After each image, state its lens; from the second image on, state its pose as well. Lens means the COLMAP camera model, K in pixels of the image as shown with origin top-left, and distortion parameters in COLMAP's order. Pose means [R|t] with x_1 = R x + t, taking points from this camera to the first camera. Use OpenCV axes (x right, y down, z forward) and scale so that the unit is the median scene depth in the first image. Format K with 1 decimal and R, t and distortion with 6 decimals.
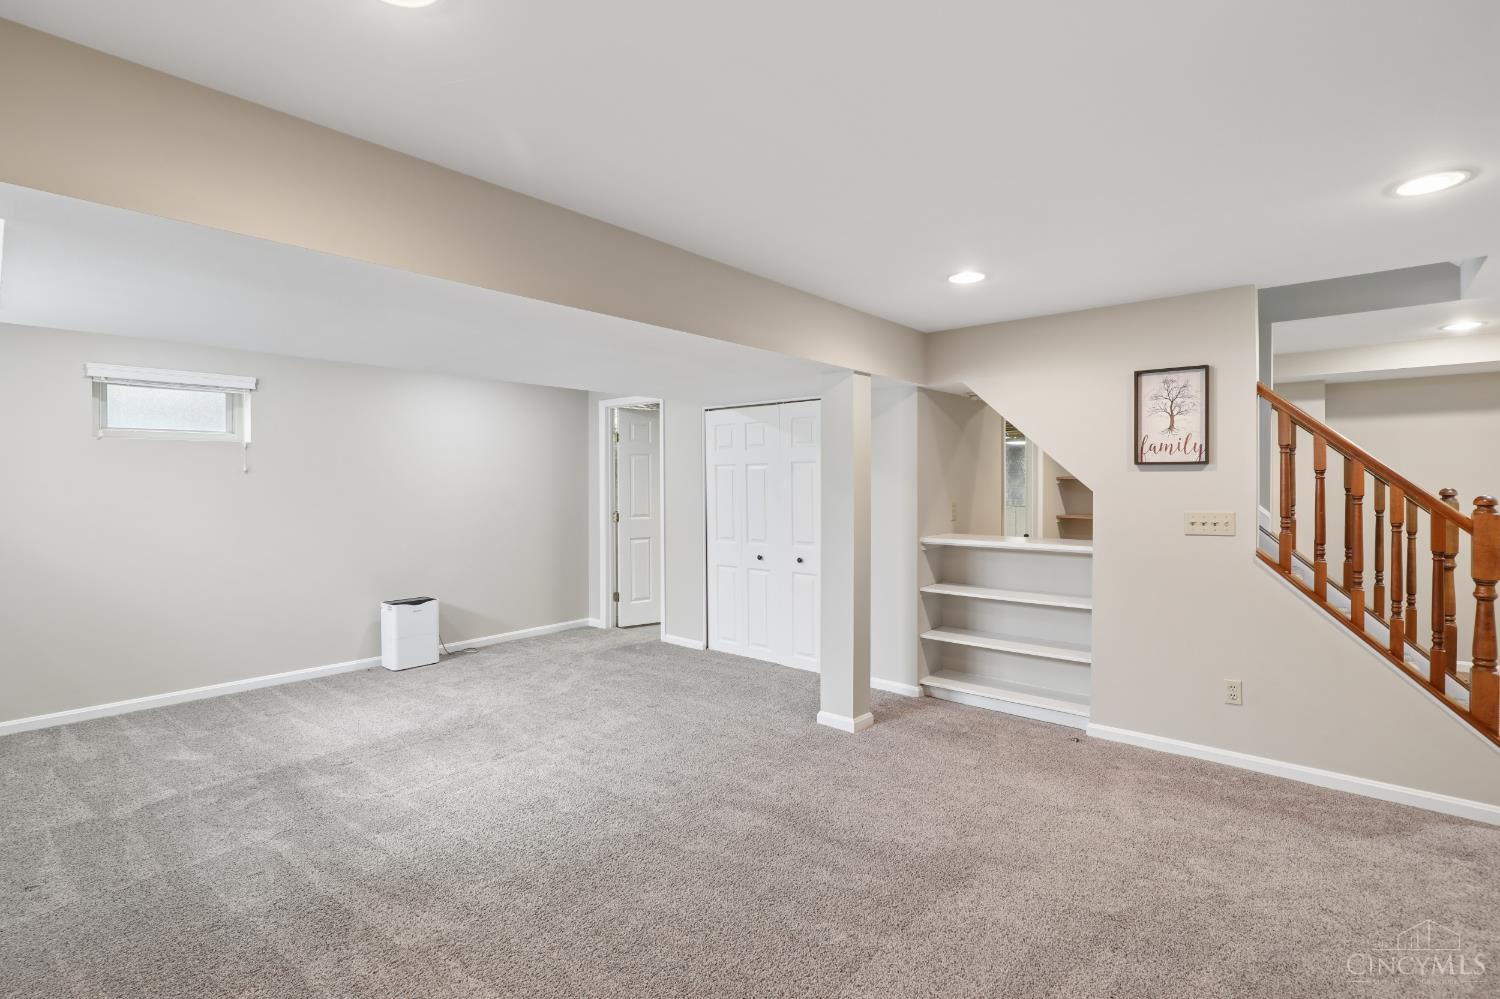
lens RADIAL K [[696.1, 0, 750.8], [0, 696.1, 487.4], [0, 0, 1]] dist [-0.024348, 0.000948]
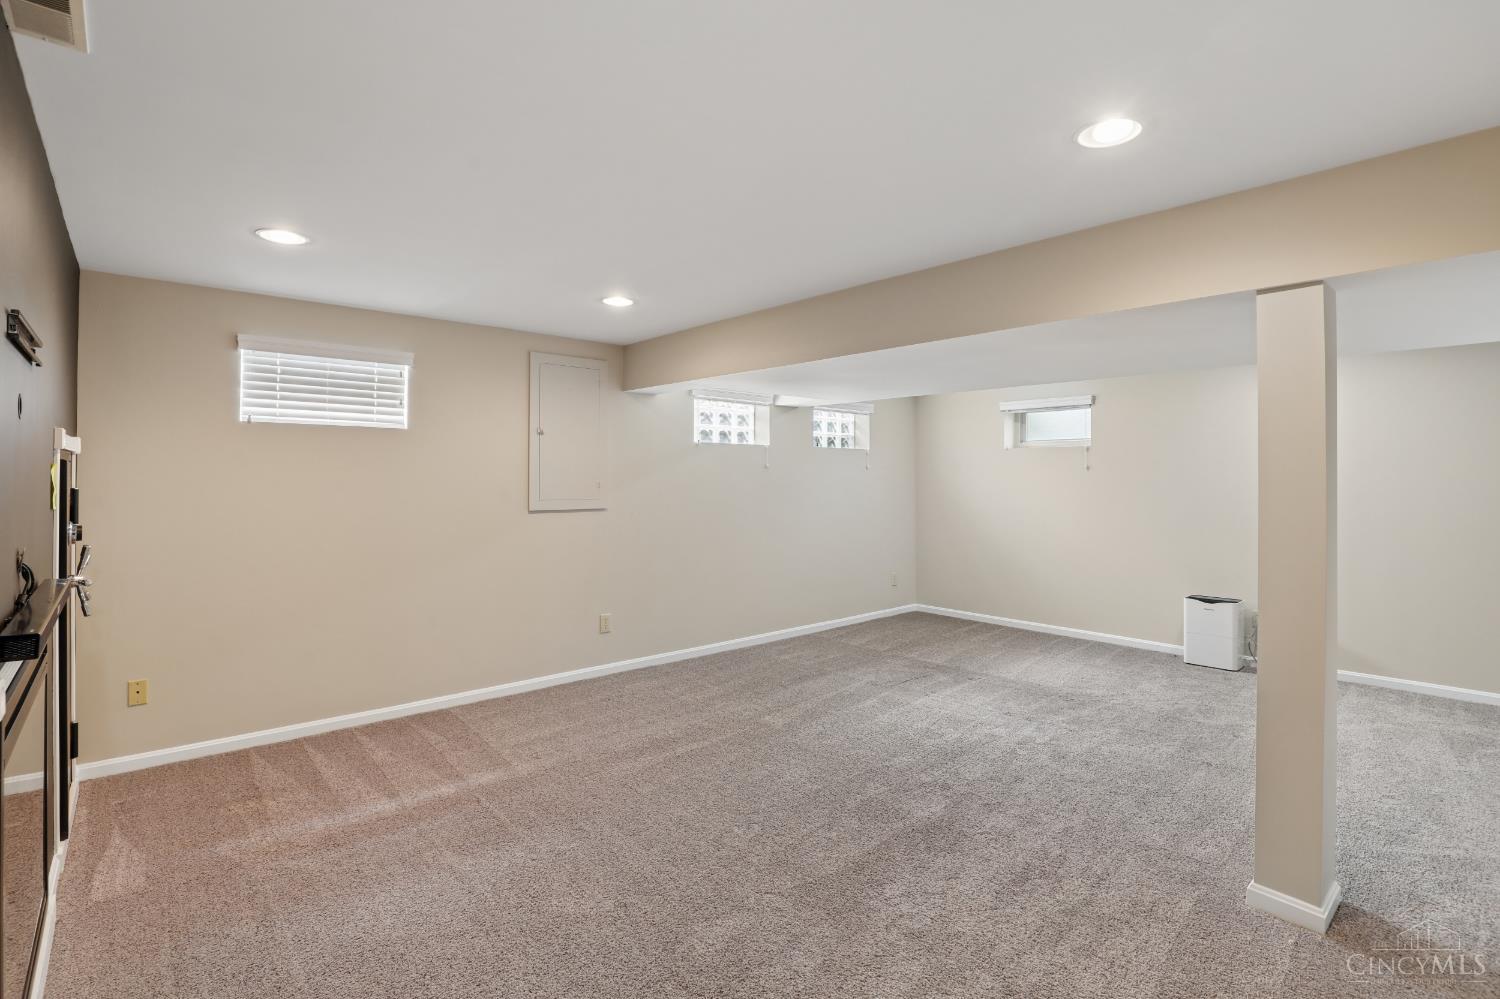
lens RADIAL K [[696.1, 0, 750.8], [0, 696.1, 487.4], [0, 0, 1]] dist [-0.024348, 0.000948]
pose [[-0.115371, 0.017830, -0.993162, 0.829719], [-0.014052, 0.999710, 0.019580, -0.008193], [0.993223, 0.016215, -0.115087, 0.691325]]
